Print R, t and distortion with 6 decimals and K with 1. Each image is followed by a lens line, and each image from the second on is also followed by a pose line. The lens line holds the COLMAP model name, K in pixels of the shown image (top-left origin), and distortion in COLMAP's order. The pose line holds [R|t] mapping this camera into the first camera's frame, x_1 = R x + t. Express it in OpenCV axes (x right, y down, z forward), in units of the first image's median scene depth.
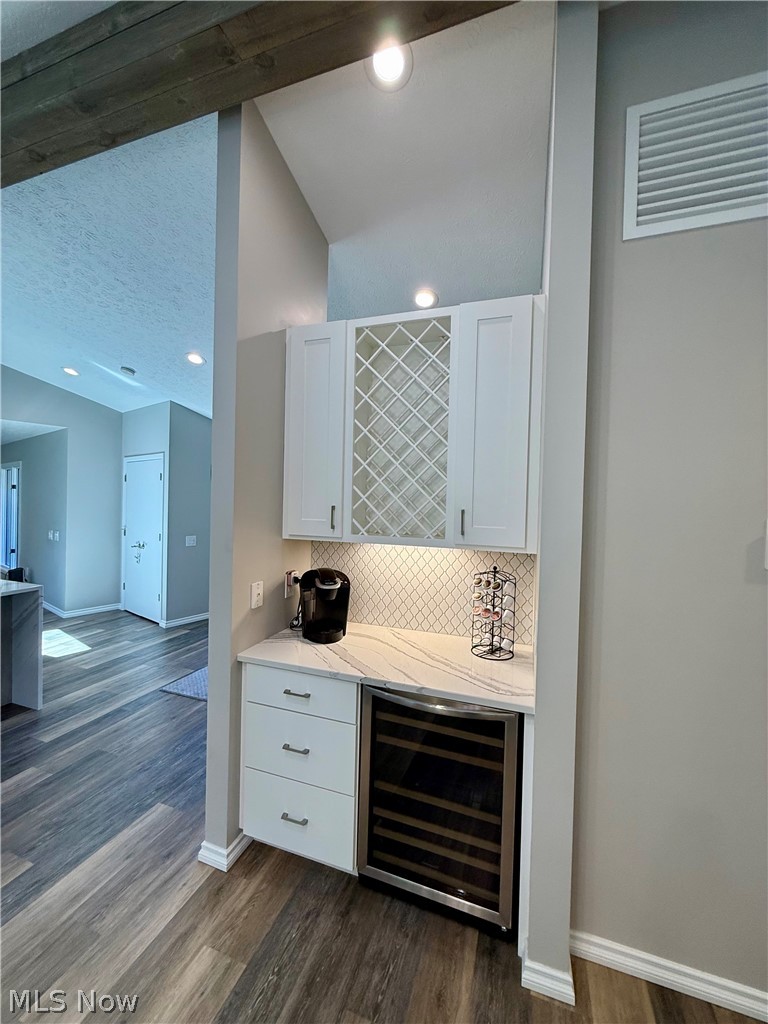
lens RADIAL K [[406.8, 0, 384.7], [0, 406.8, 511.0], [0, 0, 1]] dist [0.000536, -0.000093]
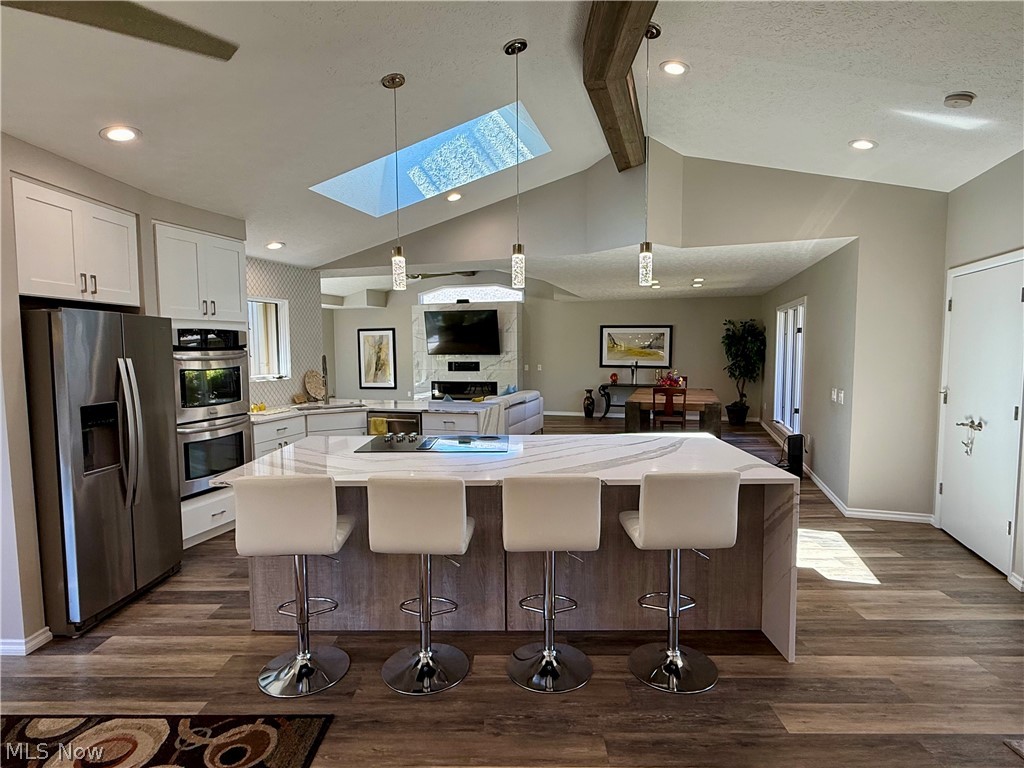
lens RADIAL K [[545.4, 0, 514.2], [0, 545.4, 383.0], [0, 0, 1]] dist [-0.001573, -0.001358]
pose [[0.317378, 0.041770, -0.947379, -0.112767], [-0.003035, 0.999069, 0.043032, -0.001617], [0.948294, -0.010782, 0.317209, 0.195189]]
